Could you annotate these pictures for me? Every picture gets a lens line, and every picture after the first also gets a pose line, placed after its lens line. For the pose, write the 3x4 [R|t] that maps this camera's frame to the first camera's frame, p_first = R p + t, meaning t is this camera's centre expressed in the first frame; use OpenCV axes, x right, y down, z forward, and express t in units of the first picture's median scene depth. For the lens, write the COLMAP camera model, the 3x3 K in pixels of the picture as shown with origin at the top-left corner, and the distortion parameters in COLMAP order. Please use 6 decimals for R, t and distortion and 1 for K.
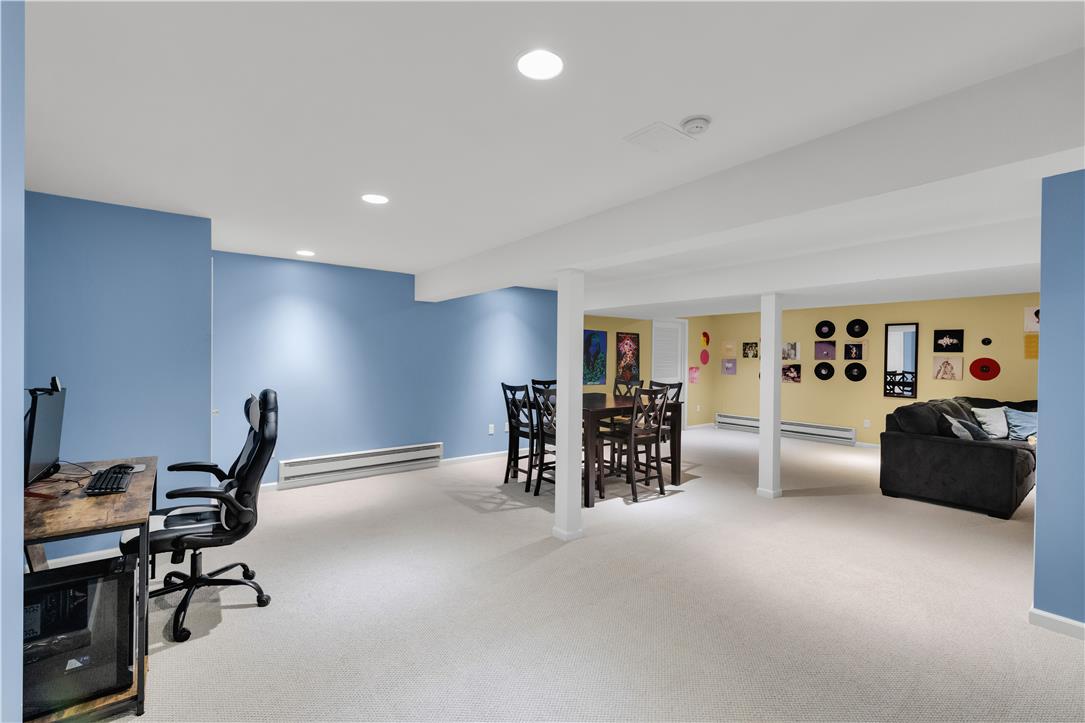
lens RADIAL K [[463.7, 0, 534.5], [0, 463.7, 362.1], [0, 0, 1]] dist [0.000000, 0.000493]
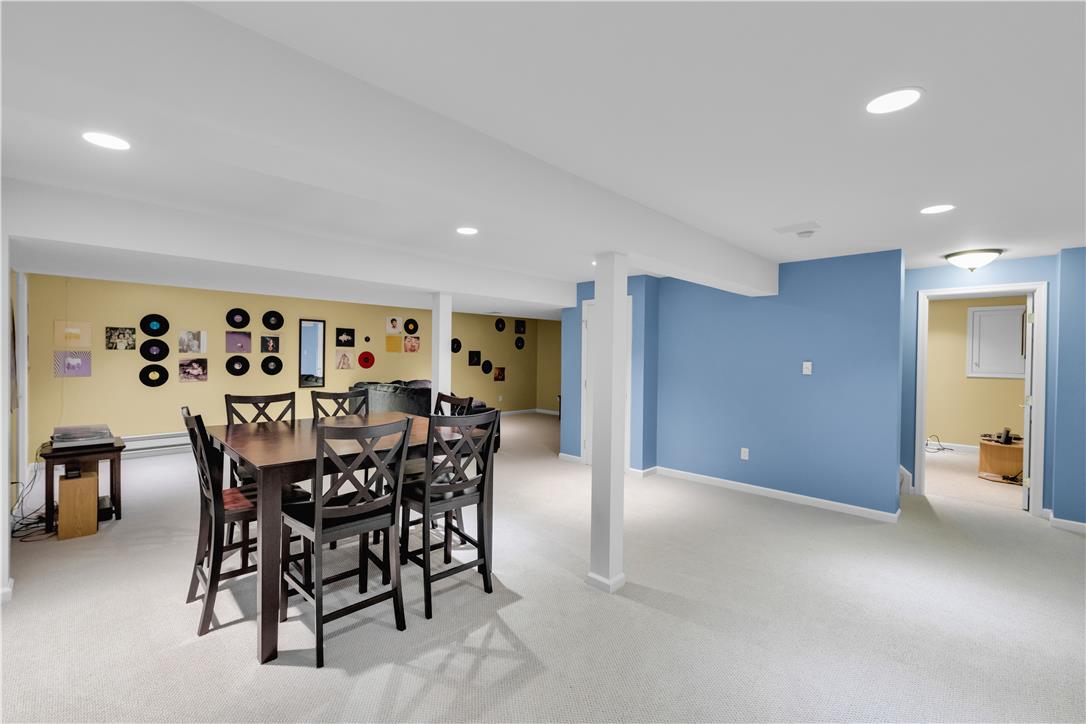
lens RADIAL K [[464.2, 0, 532.5], [0, 464.2, 355.9], [0, 0, 1]] dist [0.000000, 0.000493]
pose [[-0.126919, -0.015885, 0.991786, -0.325005], [-0.003709, 0.999872, 0.015540, -0.015279], [-0.991906, -0.001706, -0.126962, 0.567849]]
